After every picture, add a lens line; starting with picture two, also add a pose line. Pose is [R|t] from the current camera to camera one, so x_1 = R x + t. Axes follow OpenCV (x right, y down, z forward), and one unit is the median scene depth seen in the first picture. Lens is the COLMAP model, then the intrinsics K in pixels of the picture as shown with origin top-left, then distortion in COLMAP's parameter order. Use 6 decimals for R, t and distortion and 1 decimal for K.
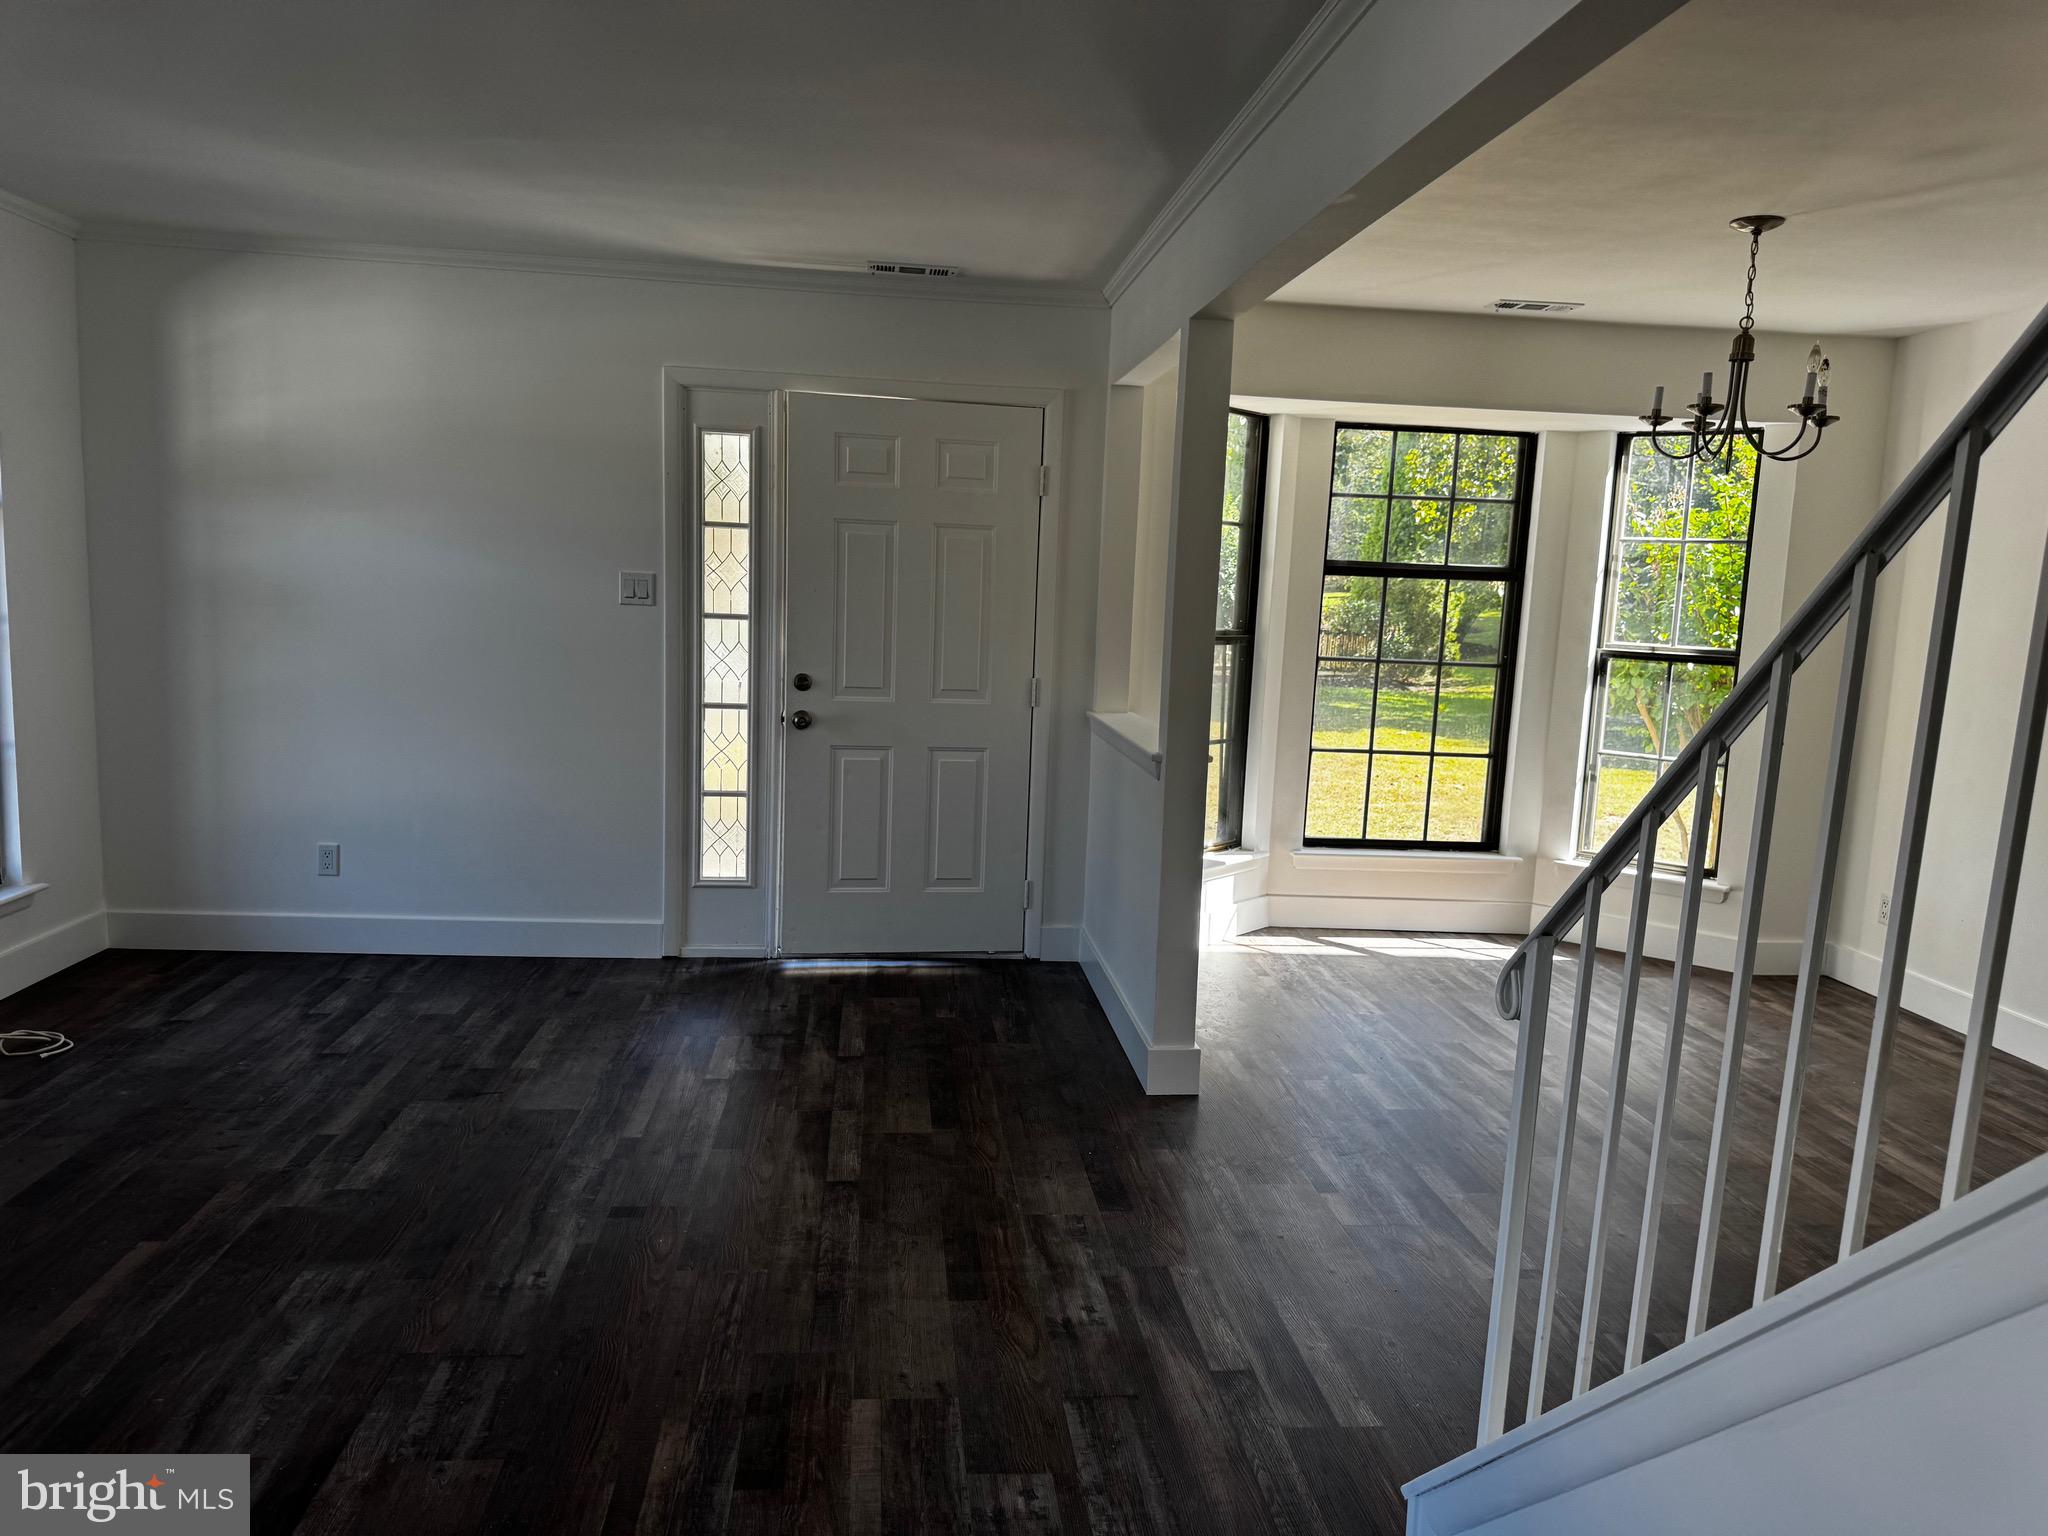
lens RADIAL K [[1438.1, 0, 1009.7], [0, 1438.1, 780.7], [0, 0, 1]] dist [0.039816, -0.052625]
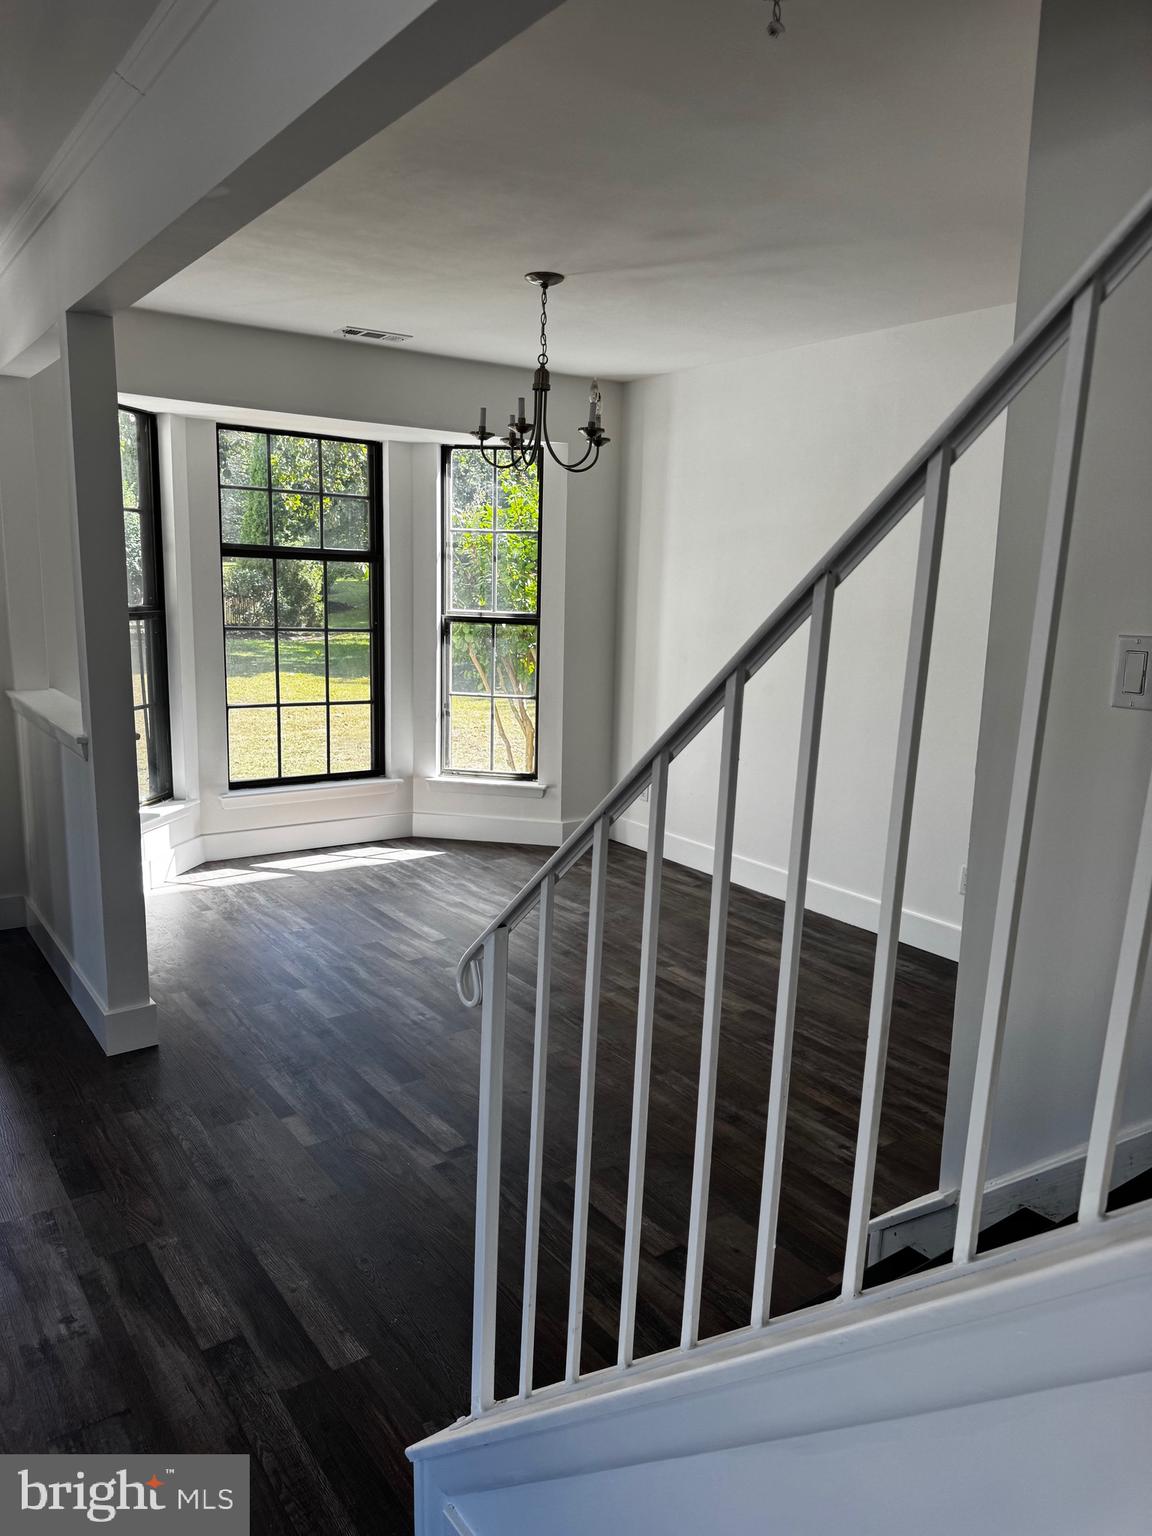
lens RADIAL K [[1078.6, 0, 570.1], [0, 1078.6, 787.7], [0, 0, 1]] dist [0.039816, -0.052625]
pose [[0.866286, -0.113211, 0.486551, 0.023530], [0.076560, 0.992563, 0.094638, -0.030877], [-0.493647, -0.044734, 0.868511, 0.143582]]
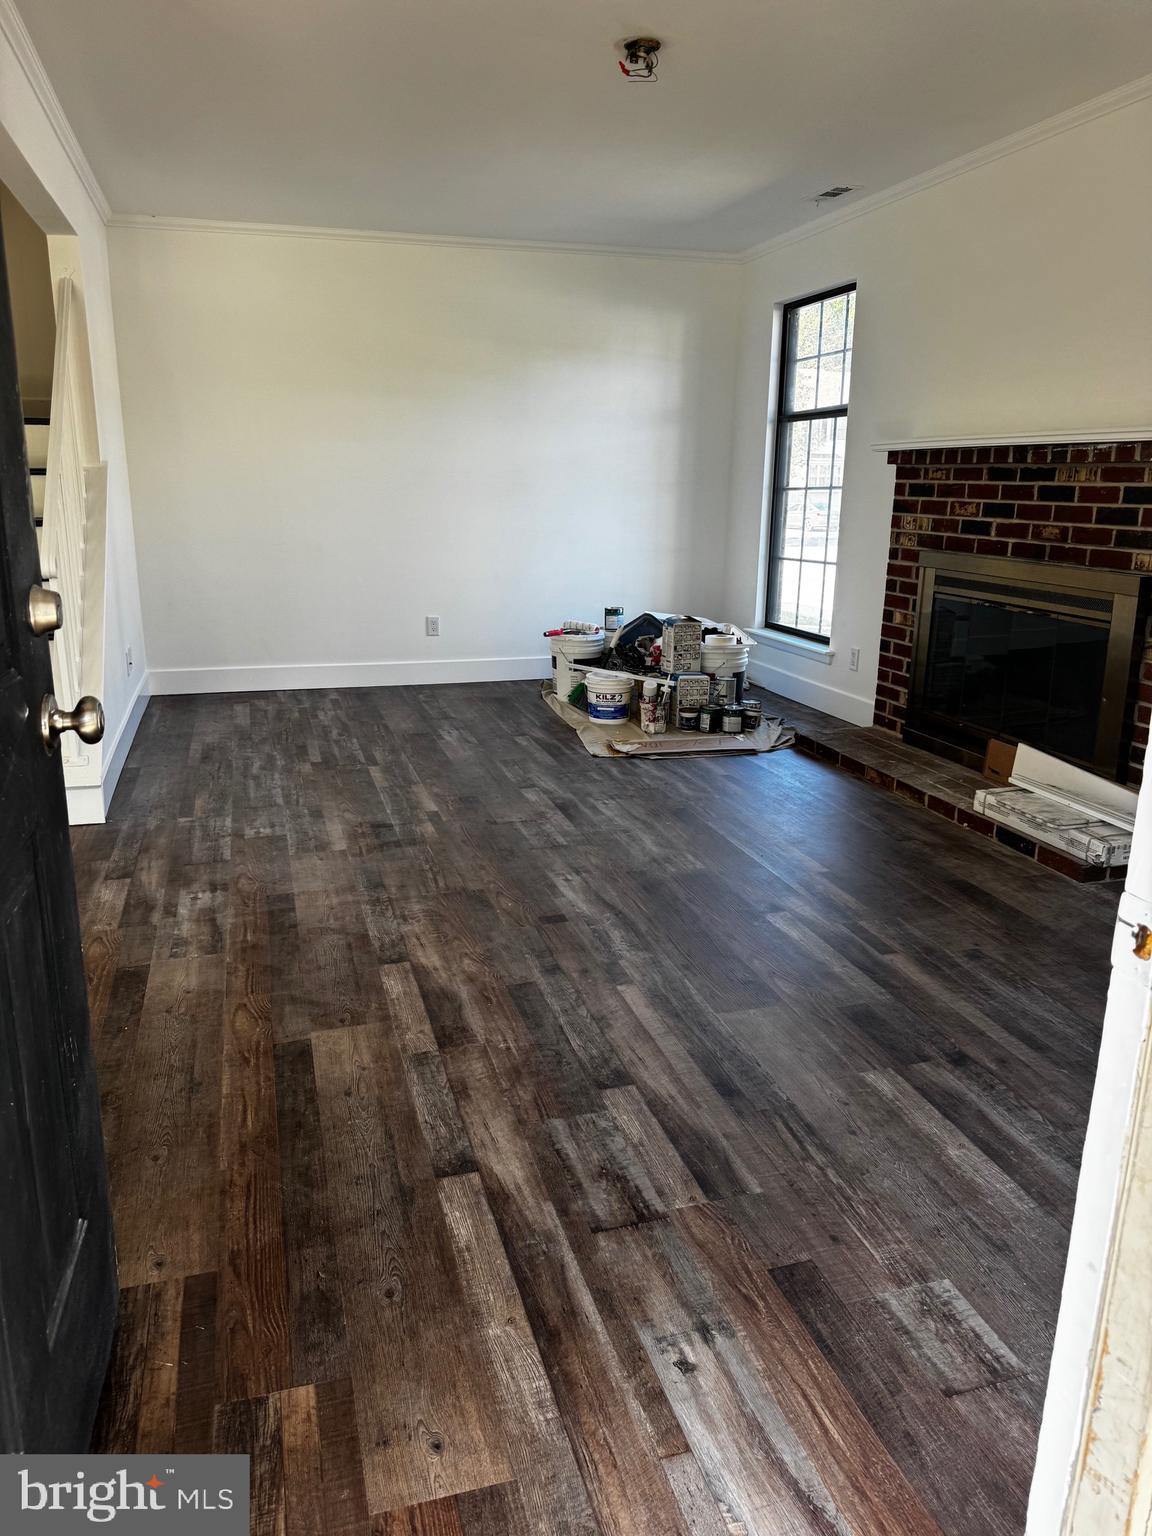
lens RADIAL K [[1078.6, 0, 580.3], [0, 1078.6, 768.0], [0, 0, 1]] dist [0.039816, -0.052625]
pose [[-0.978131, -0.003994, -0.207953, -0.072589], [-0.083301, 0.923649, 0.374076, -0.149486], [0.190582, 0.383218, -0.903782, 1.480464]]
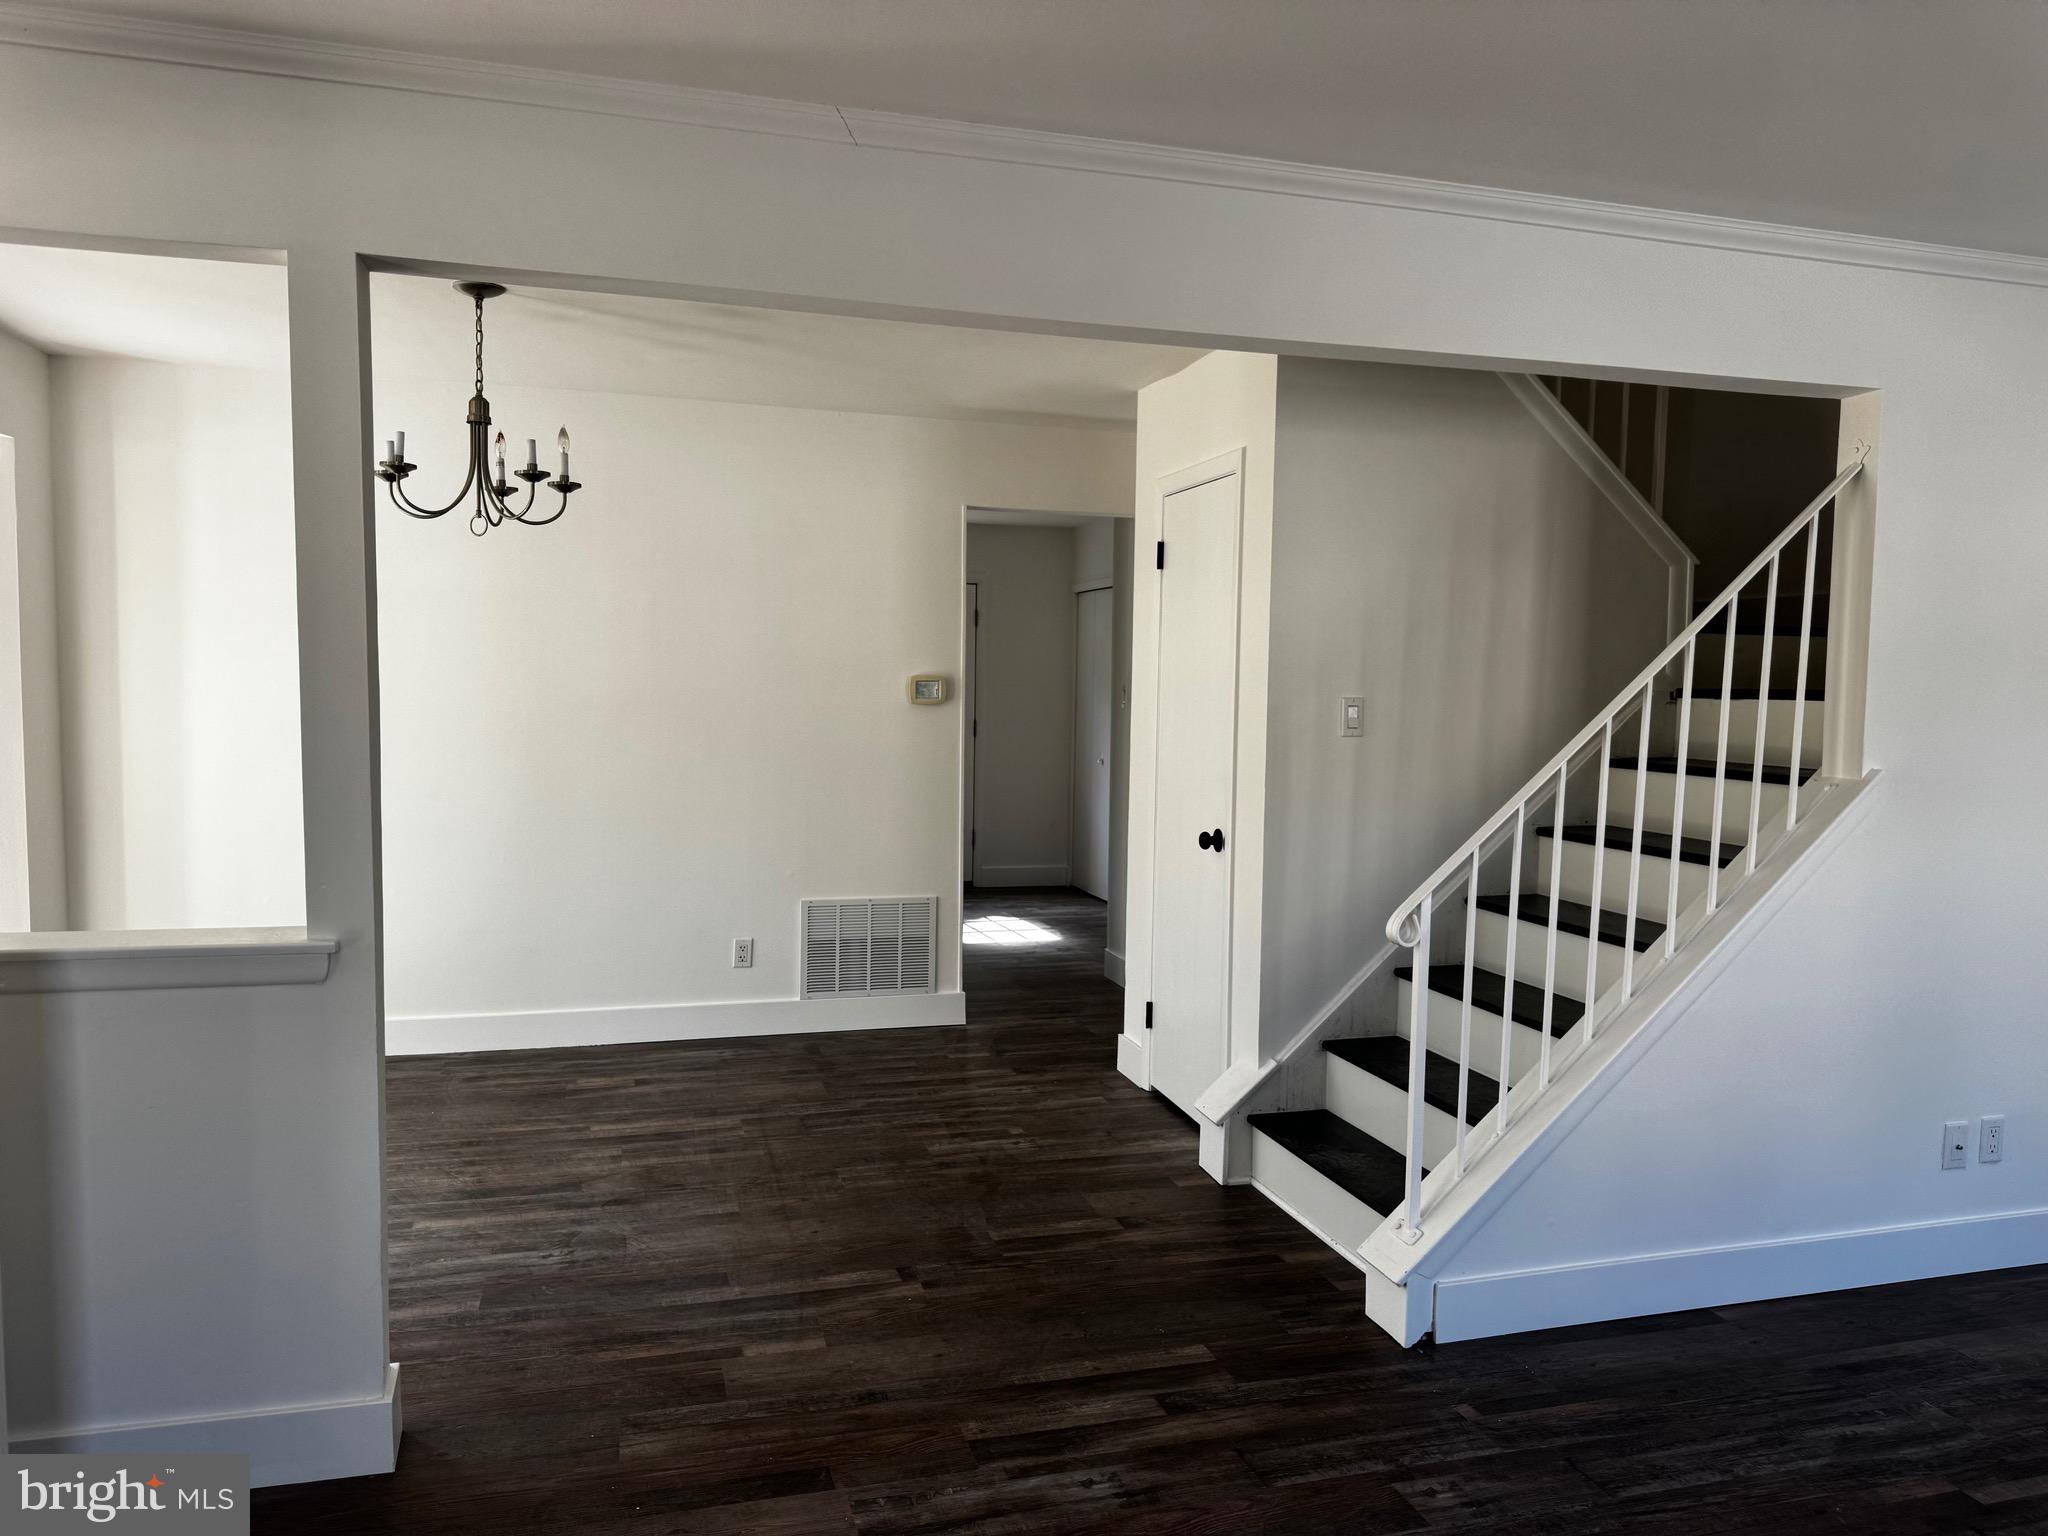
lens RADIAL K [[1438.1, 0, 1027.8], [0, 1438.1, 788.2], [0, 0, 1]] dist [0.039816, -0.052625]
pose [[-0.183252, -0.118904, 0.975849, -0.562036], [0.110325, 0.983900, 0.140602, -0.140740], [-0.976856, 0.133426, -0.167184, 0.825746]]
